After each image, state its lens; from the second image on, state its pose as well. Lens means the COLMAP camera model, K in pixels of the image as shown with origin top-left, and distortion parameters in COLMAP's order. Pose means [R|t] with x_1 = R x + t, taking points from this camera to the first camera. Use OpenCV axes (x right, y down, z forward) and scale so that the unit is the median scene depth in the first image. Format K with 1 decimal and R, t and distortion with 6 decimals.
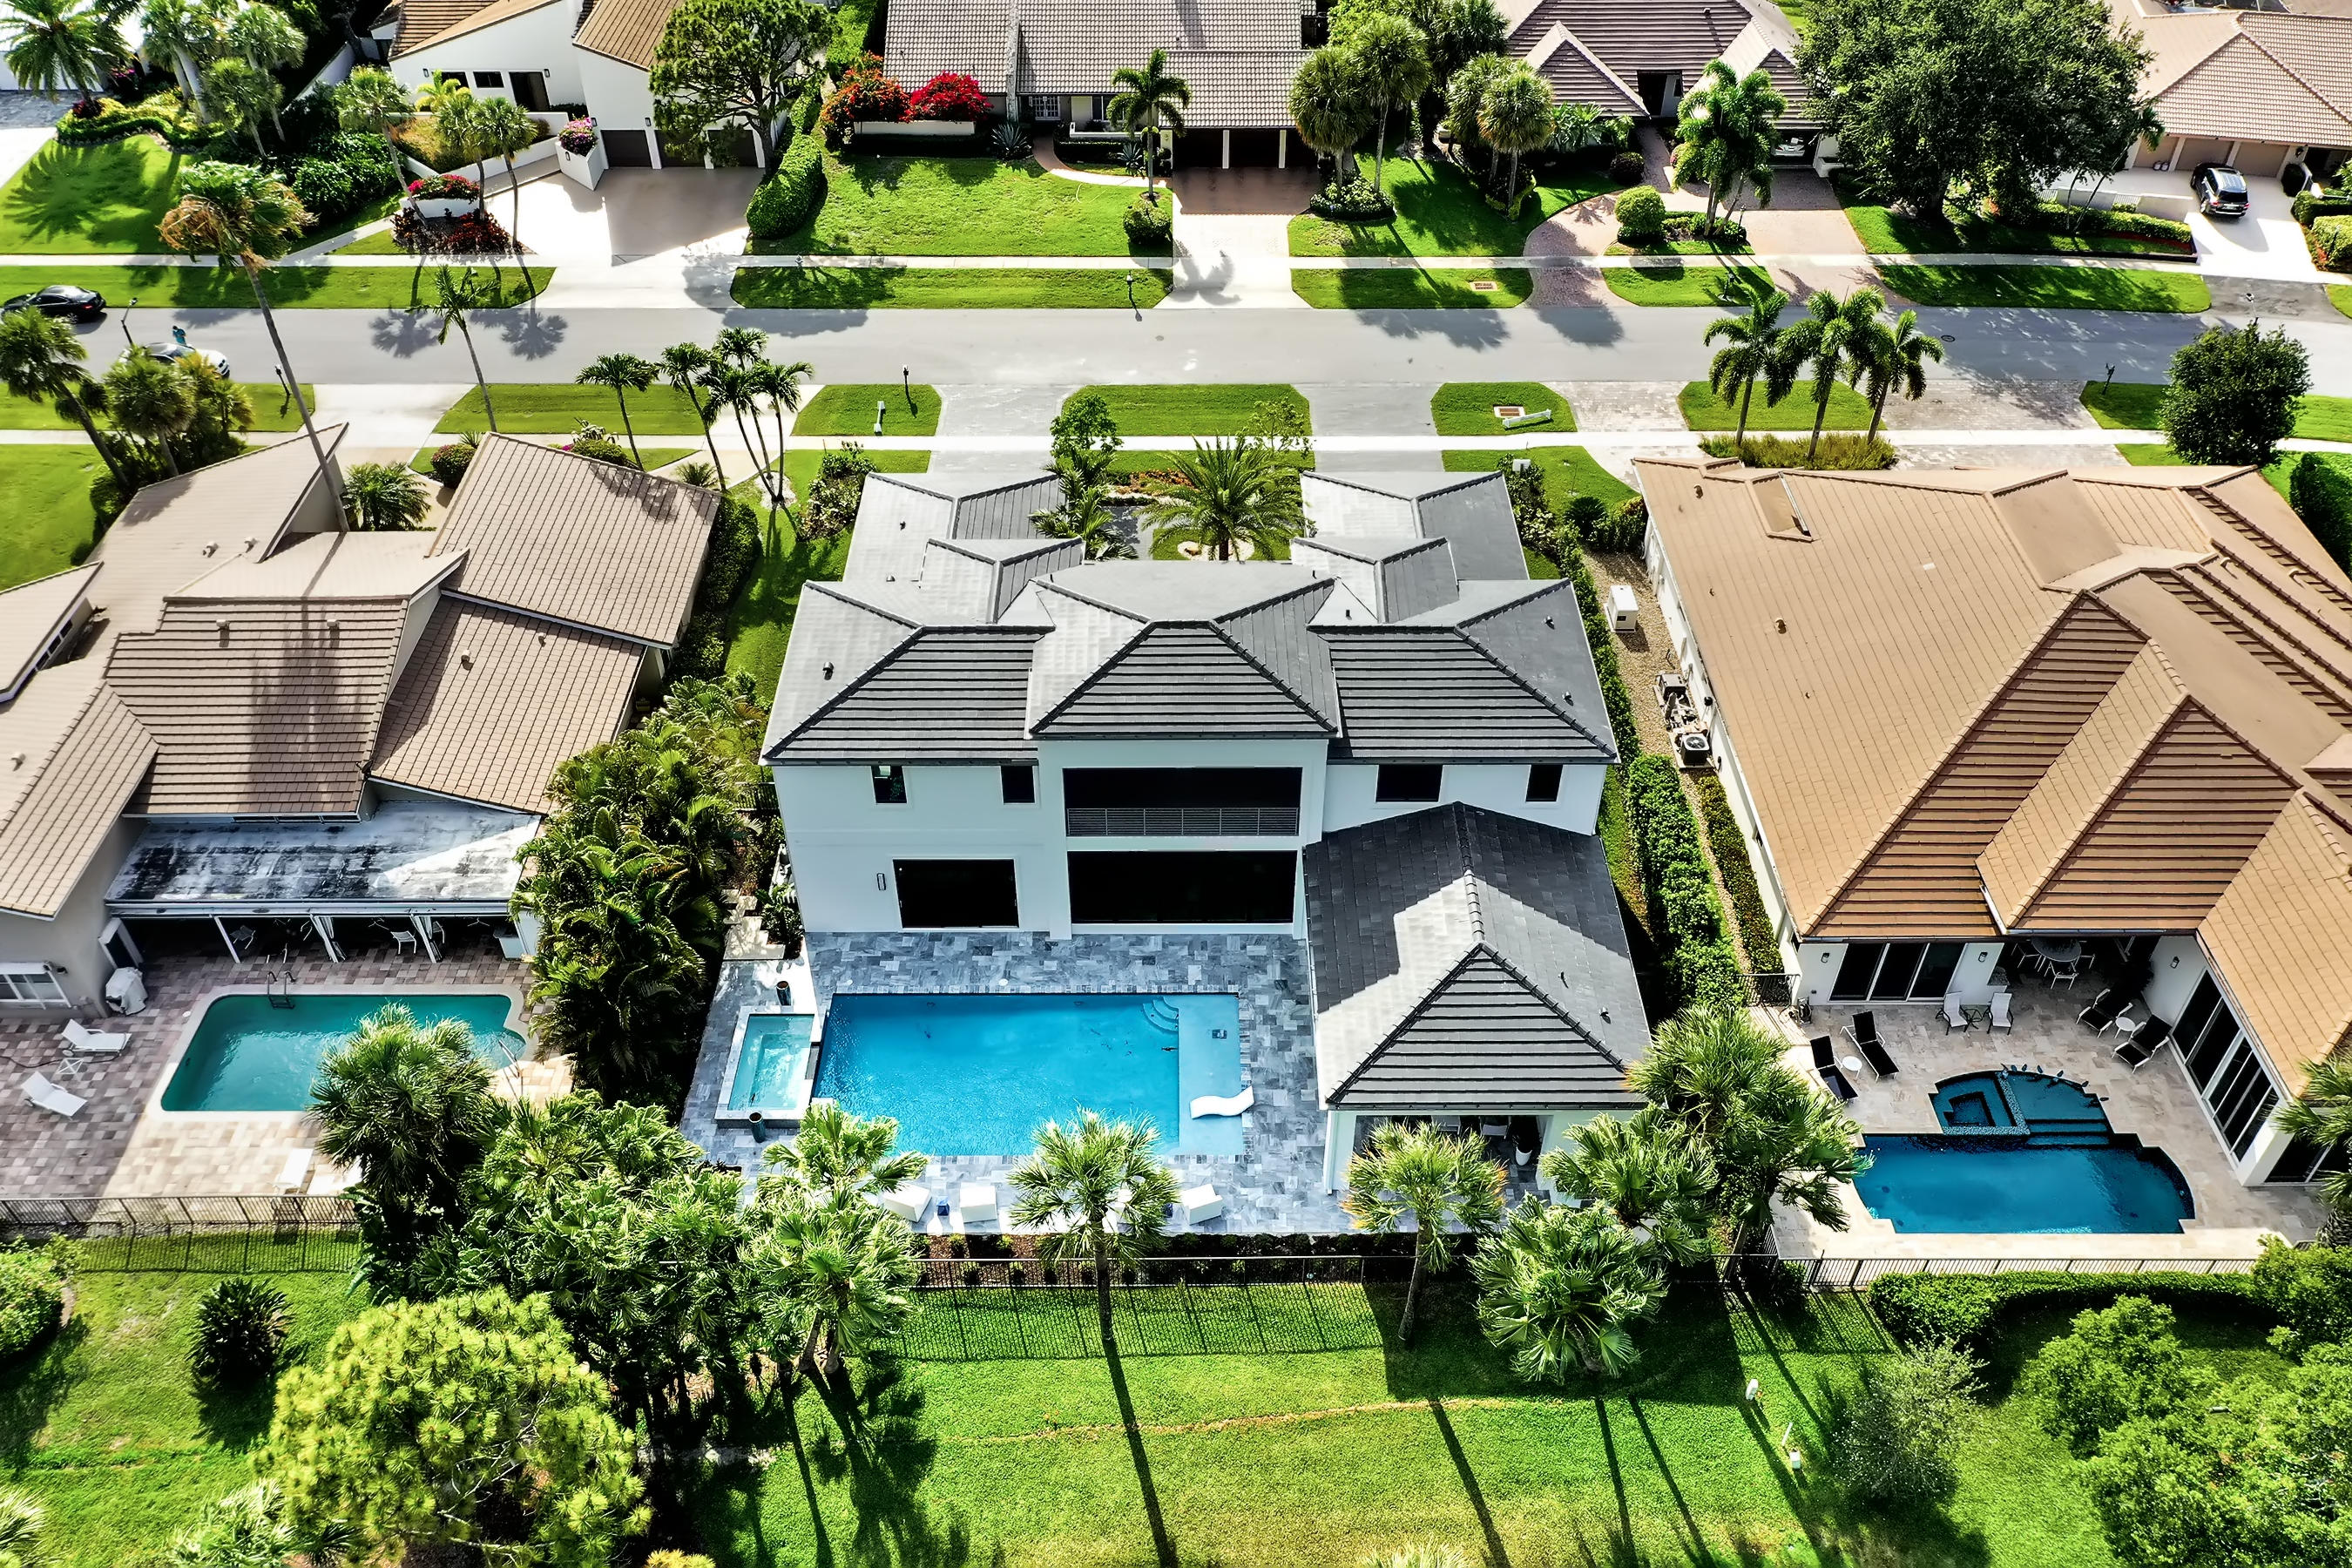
lens RADIAL K [[1861.7, 0, 1176.0], [0, 1861.7, 784.0], [0, 0, 1]] dist [0.000236, 0.007936]
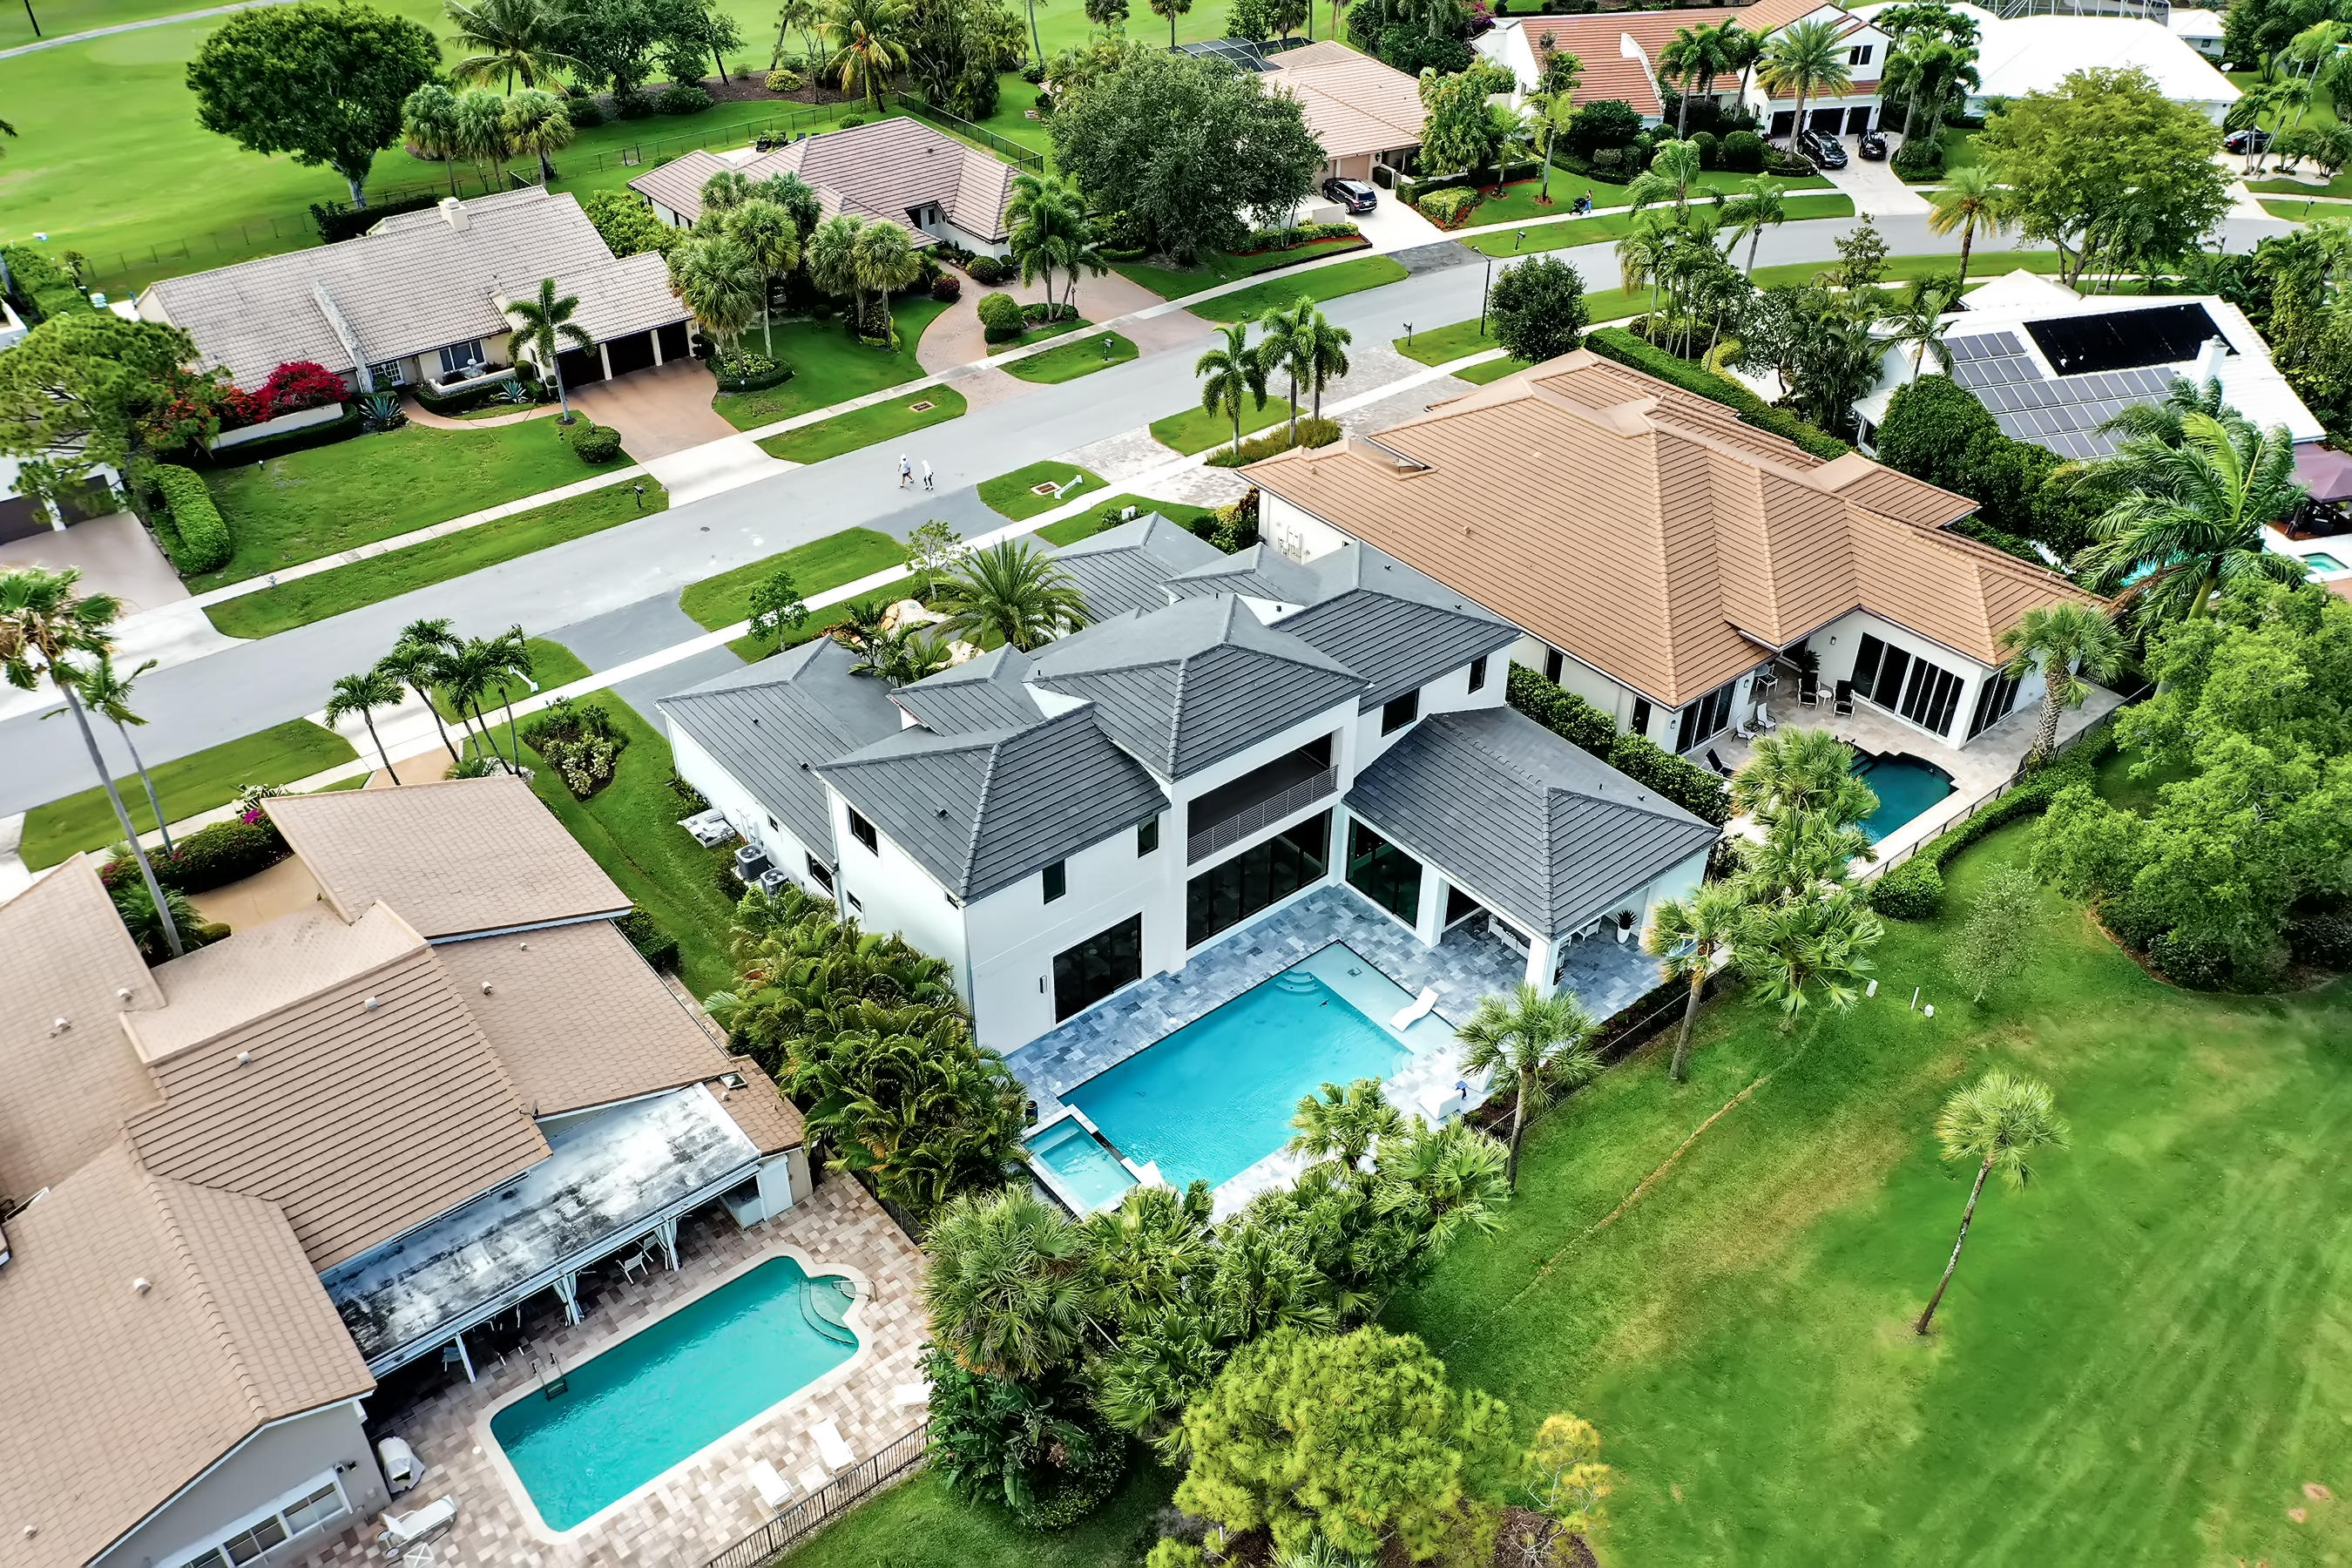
lens RADIAL K [[1861.7, 0, 1176.0], [0, 1861.7, 784.0], [0, 0, 1]] dist [0.000236, 0.007936]
pose [[0.776140, -0.367002, 0.512754, -0.526156], [0.413863, 0.909999, 0.024877, -0.040182], [-0.475736, 0.192901, 0.858175, 0.032541]]
